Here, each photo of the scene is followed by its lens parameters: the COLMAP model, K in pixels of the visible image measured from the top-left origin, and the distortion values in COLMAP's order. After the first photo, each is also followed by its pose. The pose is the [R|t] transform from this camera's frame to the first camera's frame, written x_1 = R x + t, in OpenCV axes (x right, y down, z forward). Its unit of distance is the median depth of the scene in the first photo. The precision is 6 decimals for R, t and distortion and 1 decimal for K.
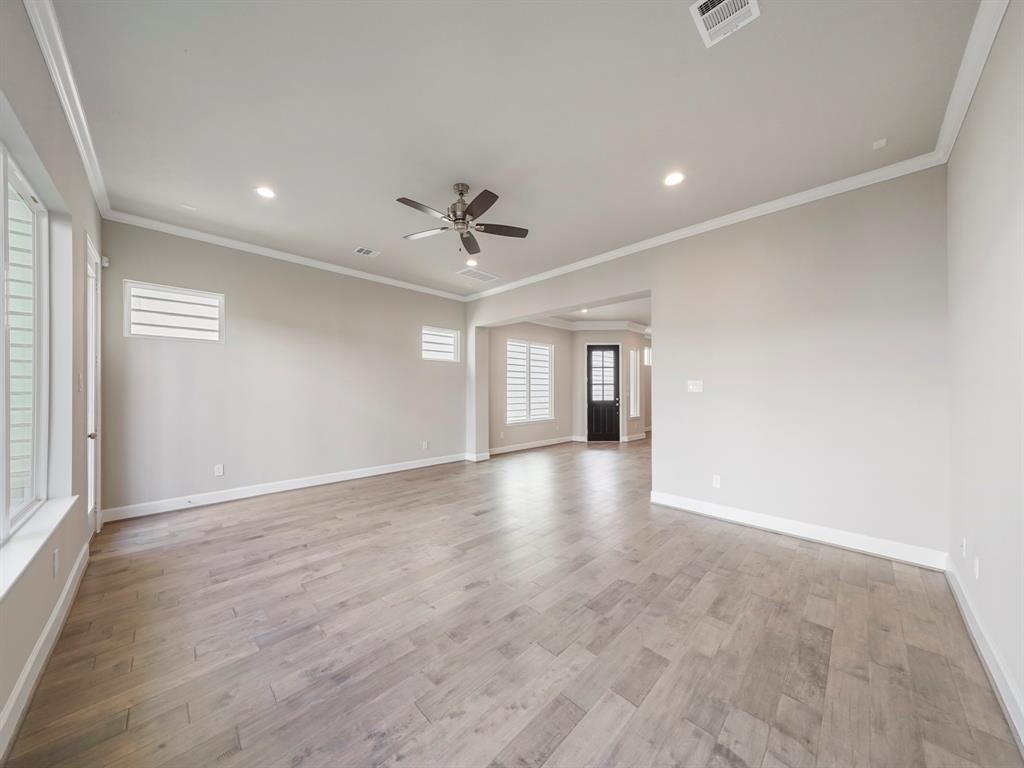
lens RADIAL K [[348.6, 0, 512.0], [0, 348.6, 384.0], [0, 0, 1]] dist [0.000685, -0.000009]
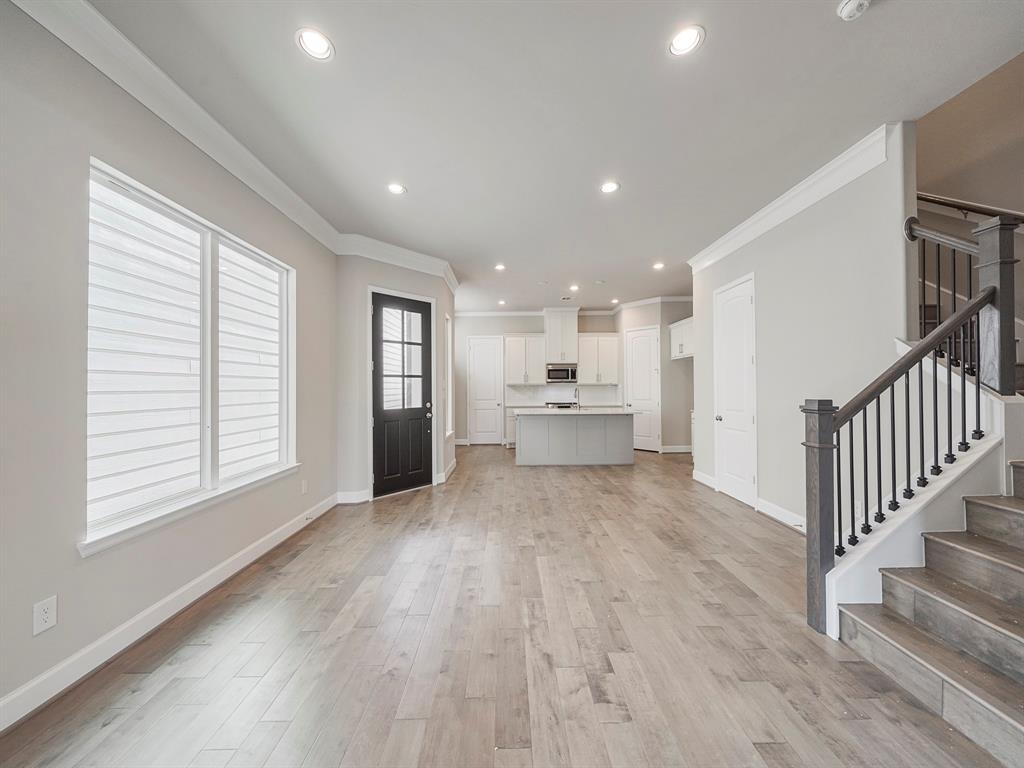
lens RADIAL K [[348.6, 0, 512.0], [0, 348.6, 384.0], [0, 0, 1]] dist [0.000685, -0.000009]
pose [[0.705227, 0.003558, 0.708972, 0.016807], [-0.005127, 0.999987, 0.000081, 0.011221], [-0.708963, -0.003691, 0.705236, 0.549859]]
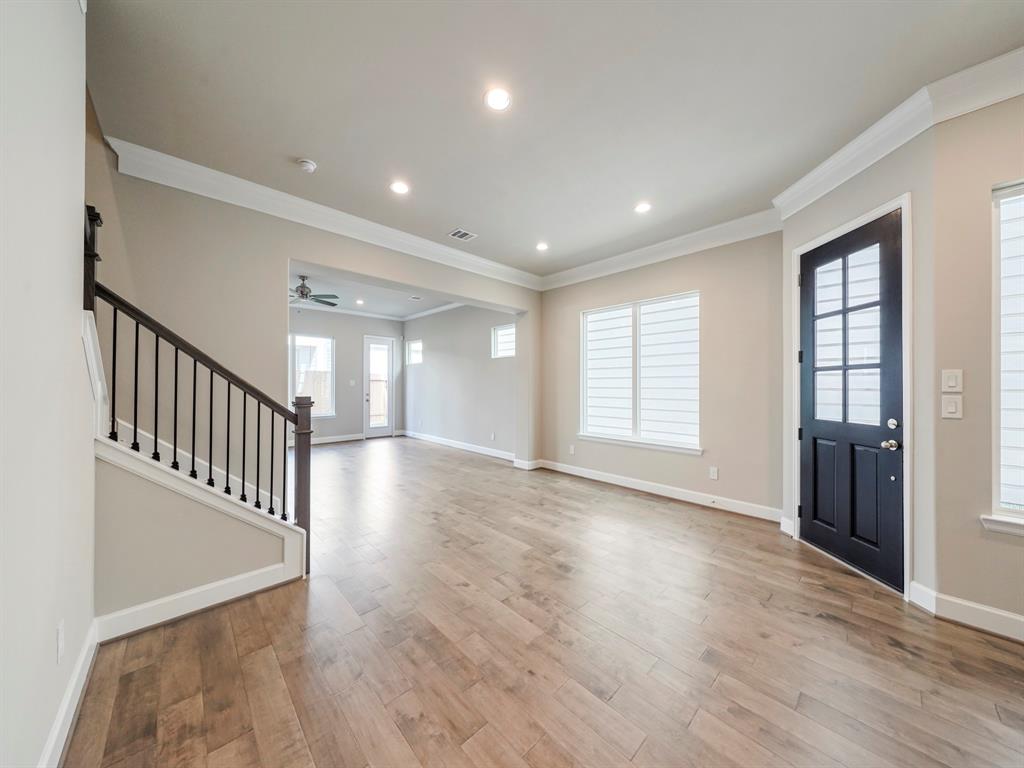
lens RADIAL K [[348.6, 0, 512.0], [0, 348.6, 384.0], [0, 0, 1]] dist [0.000685, -0.000009]
pose [[-0.032992, -0.005277, -0.999442, 0.582176], [0.013822, 0.999888, -0.005736, 0.012396], [0.999360, -0.014003, -0.032915, 0.746666]]
